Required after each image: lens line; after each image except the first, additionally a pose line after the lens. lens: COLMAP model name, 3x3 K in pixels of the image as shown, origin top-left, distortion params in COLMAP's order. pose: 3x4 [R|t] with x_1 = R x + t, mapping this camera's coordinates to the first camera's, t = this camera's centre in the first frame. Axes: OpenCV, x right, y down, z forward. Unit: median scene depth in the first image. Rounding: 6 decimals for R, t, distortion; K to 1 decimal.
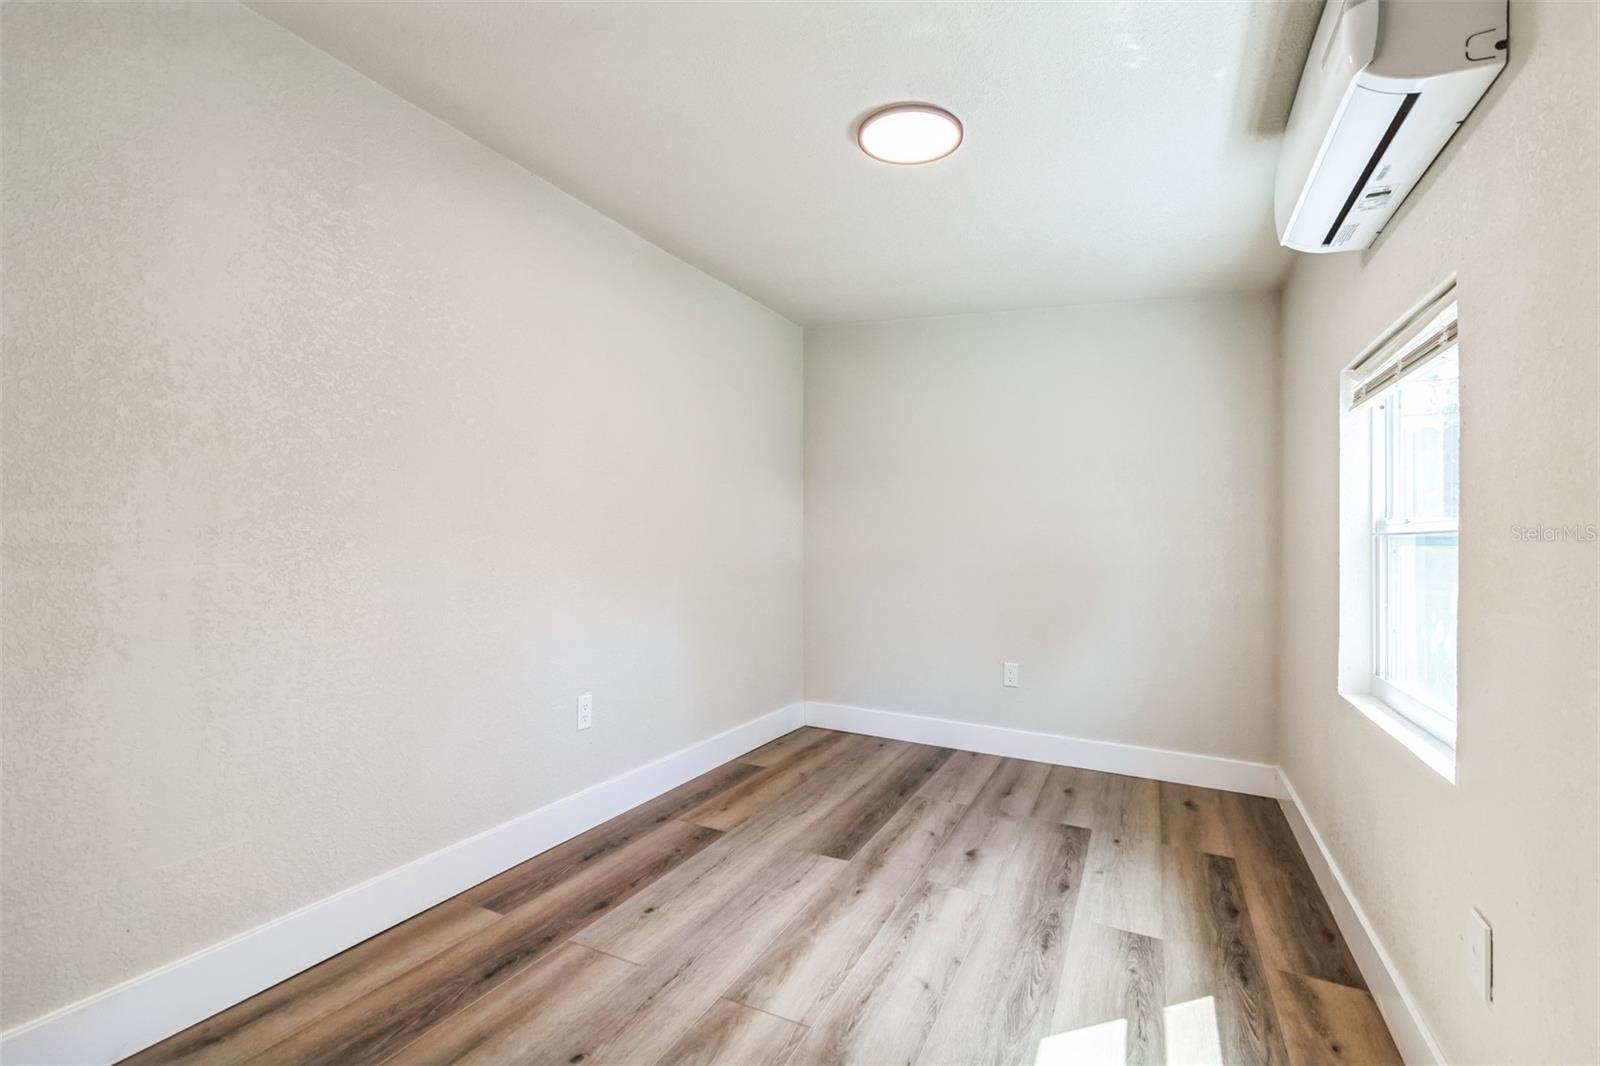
lens RADIAL K [[735.3, 0, 786.5], [0, 735.3, 533.1], [0, 0, 1]] dist [-0.006692, 0.001446]
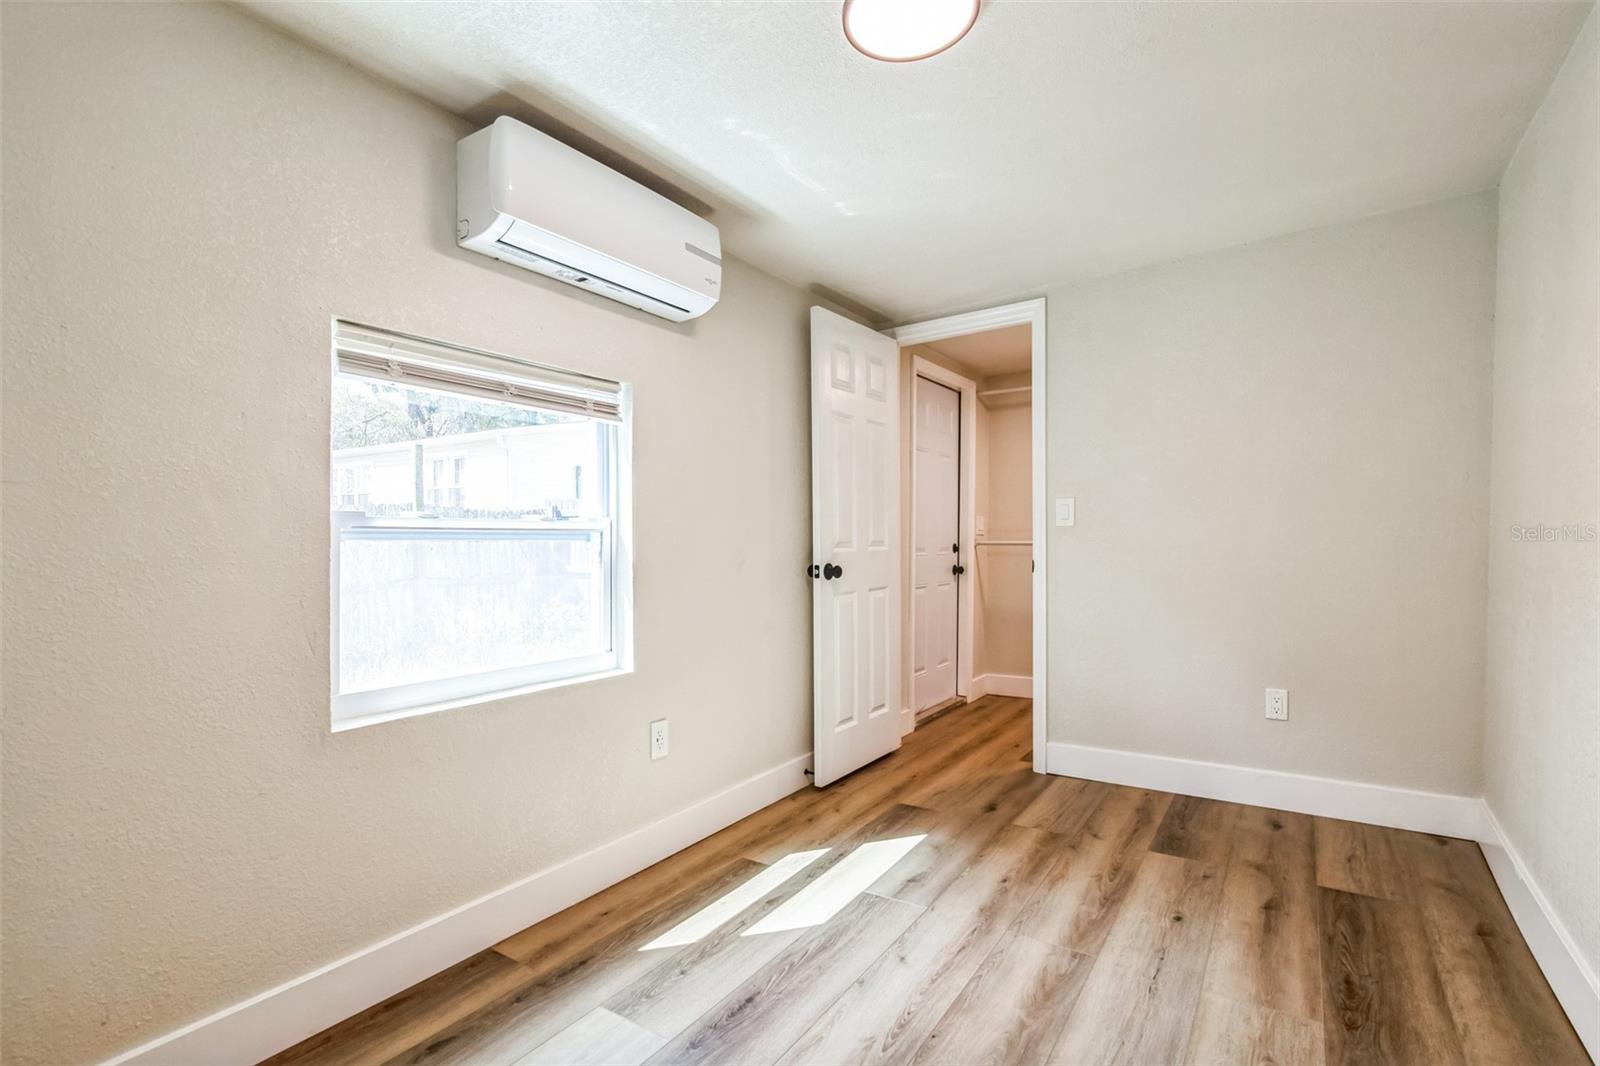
lens RADIAL K [[735.3, 0, 804.3], [0, 735.3, 534.3], [0, 0, 1]] dist [-0.006692, 0.001446]
pose [[-0.991488, -0.008814, 0.129900, 0.195655], [-0.010761, 0.999840, -0.014297, 0.021069], [-0.129753, -0.015573, -0.991424, 2.047054]]
